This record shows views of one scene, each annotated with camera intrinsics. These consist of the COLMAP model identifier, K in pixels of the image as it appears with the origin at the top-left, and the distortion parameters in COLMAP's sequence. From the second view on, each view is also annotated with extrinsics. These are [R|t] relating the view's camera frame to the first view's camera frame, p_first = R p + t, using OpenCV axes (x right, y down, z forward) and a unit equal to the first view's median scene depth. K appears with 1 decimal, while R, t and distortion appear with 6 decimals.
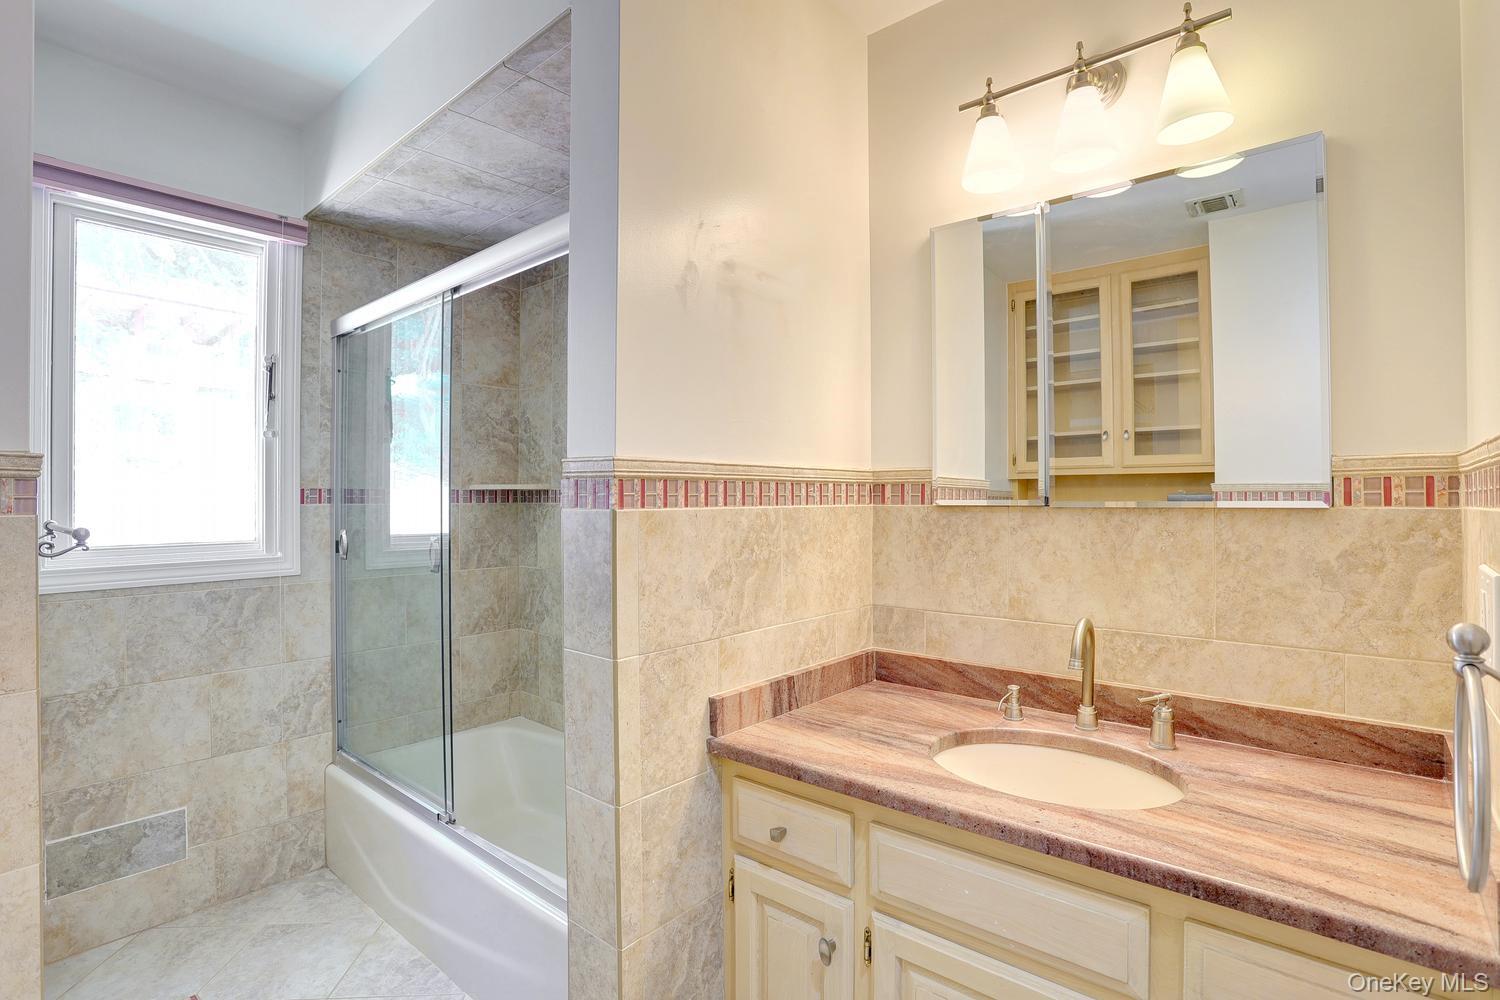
lens RADIAL K [[732.2, 0, 746.7], [0, 732.2, 493.5], [0, 0, 1]] dist [-0.079120, 0.035306]
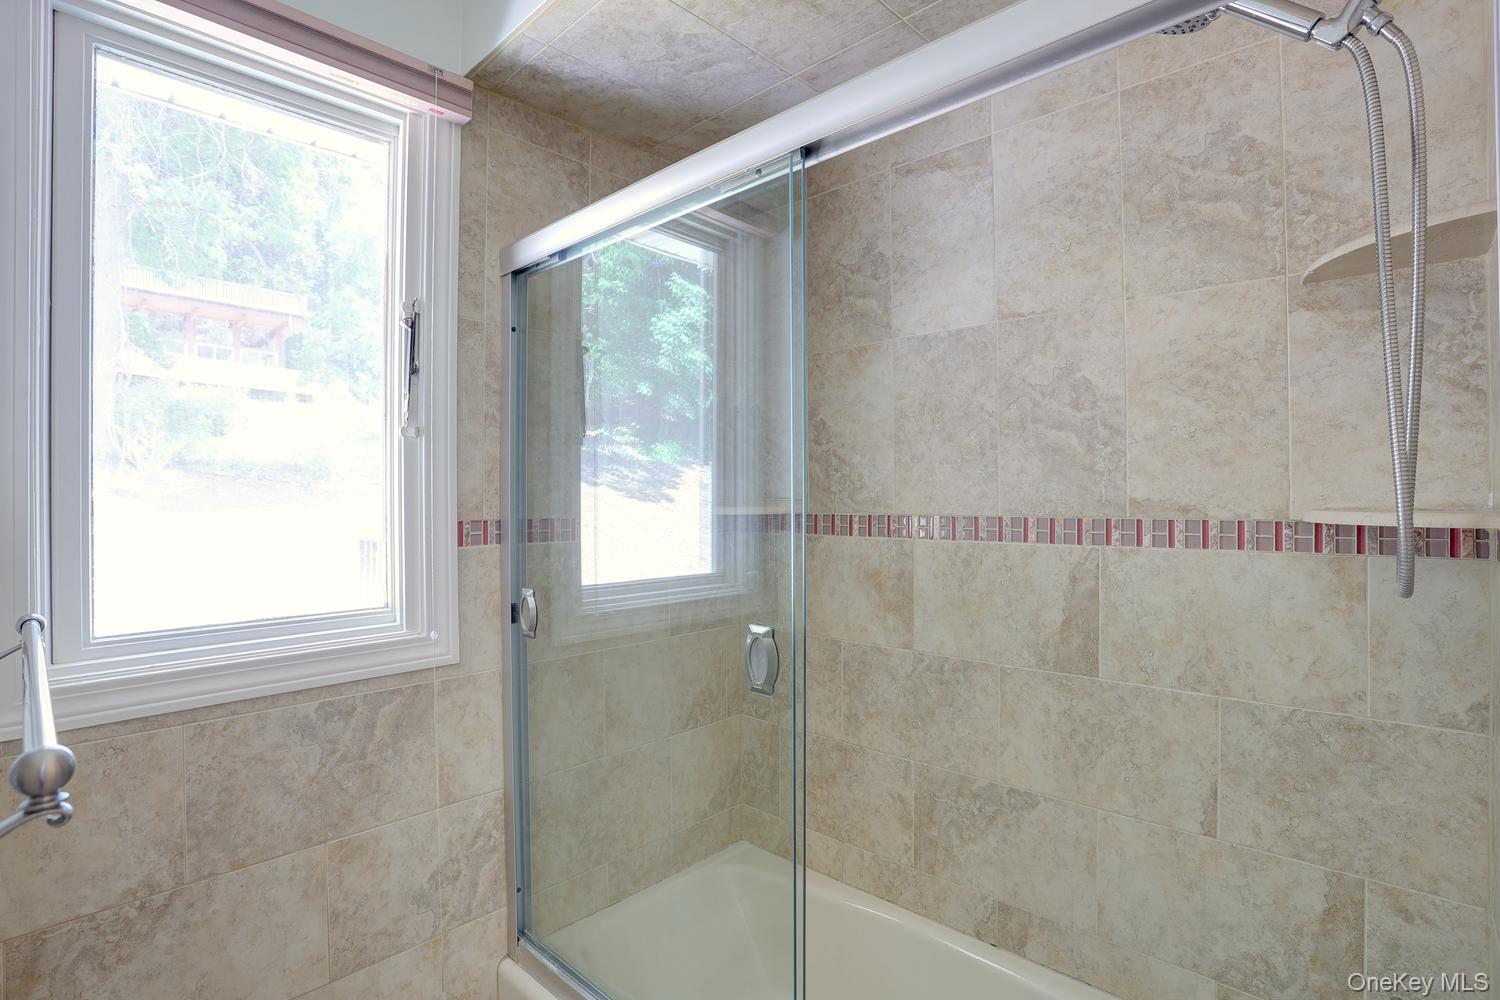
lens RADIAL K [[725.9, 0, 743.5], [0, 725.9, 496.6], [0, 0, 1]] dist [-0.075201, 0.029523]
pose [[0.998998, -0.000677, -0.044751, -0.360689], [0.000980, 0.999977, 0.006753, -0.032245], [0.044745, -0.006790, 0.998975, 0.406533]]
